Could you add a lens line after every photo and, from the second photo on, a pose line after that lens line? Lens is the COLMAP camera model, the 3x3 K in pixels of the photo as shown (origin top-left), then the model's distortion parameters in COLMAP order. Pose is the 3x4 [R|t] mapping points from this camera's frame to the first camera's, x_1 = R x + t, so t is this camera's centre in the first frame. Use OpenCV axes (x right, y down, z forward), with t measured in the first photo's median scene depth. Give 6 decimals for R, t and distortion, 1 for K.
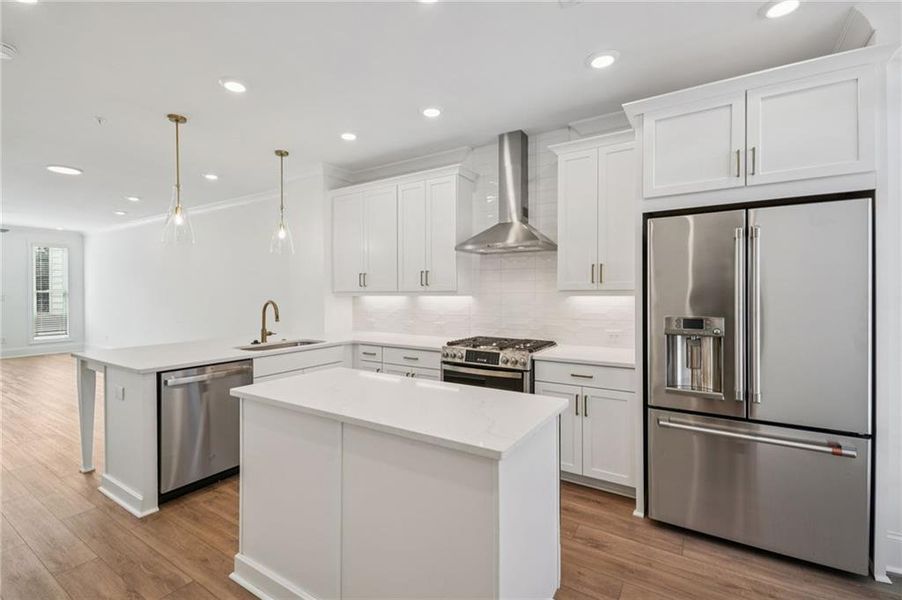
lens RADIAL K [[403.9, 0, 446.4], [0, 403.9, 297.8], [0, 0, 1]] dist [0.014247, -0.005272]
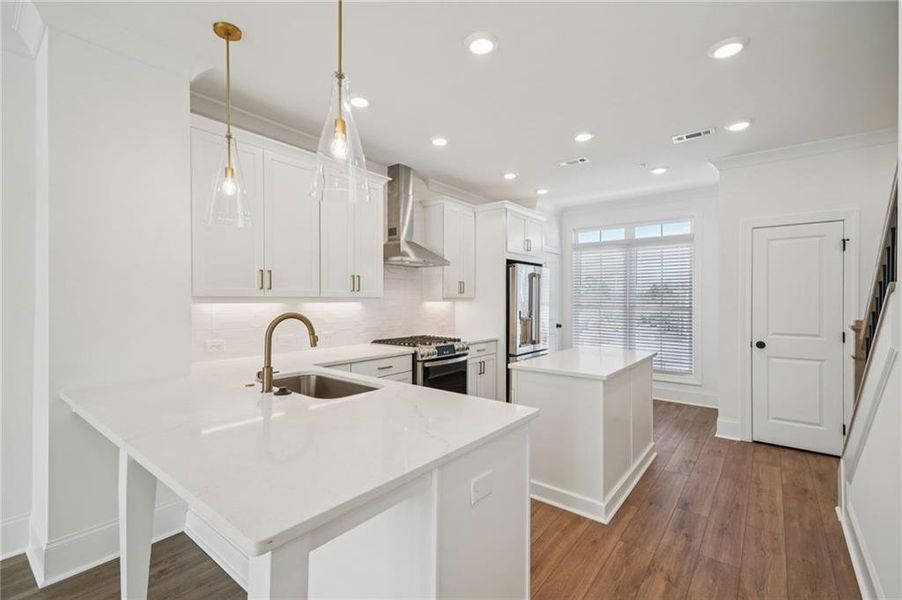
lens RADIAL K [[403.9, 0, 443.0], [0, 403.9, 301.0], [0, 0, 1]] dist [0.014247, -0.005272]
pose [[0.107525, -0.004401, 0.994193, -1.017966], [0.009326, 0.999951, 0.003418, -0.010026], [-0.994159, 0.008905, 0.107561, 0.755799]]
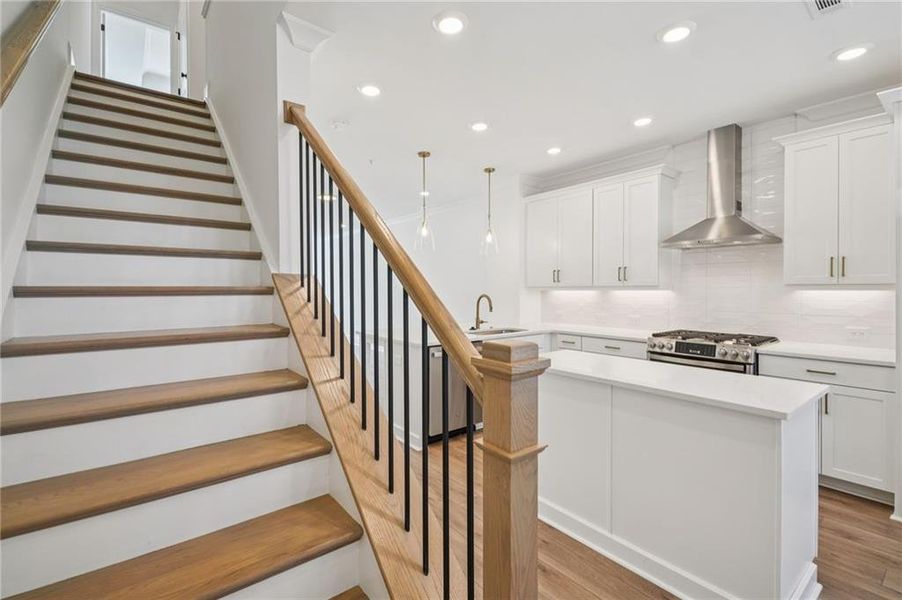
lens RADIAL K [[403.9, 0, 444.8], [0, 403.9, 294.1], [0, 0, 1]] dist [0.014247, -0.005272]
pose [[0.940459, 0.003733, -0.339887, -0.141497], [-0.002843, 0.999991, 0.003118, 0.003161], [0.339895, -0.001967, 0.940461, -0.179465]]
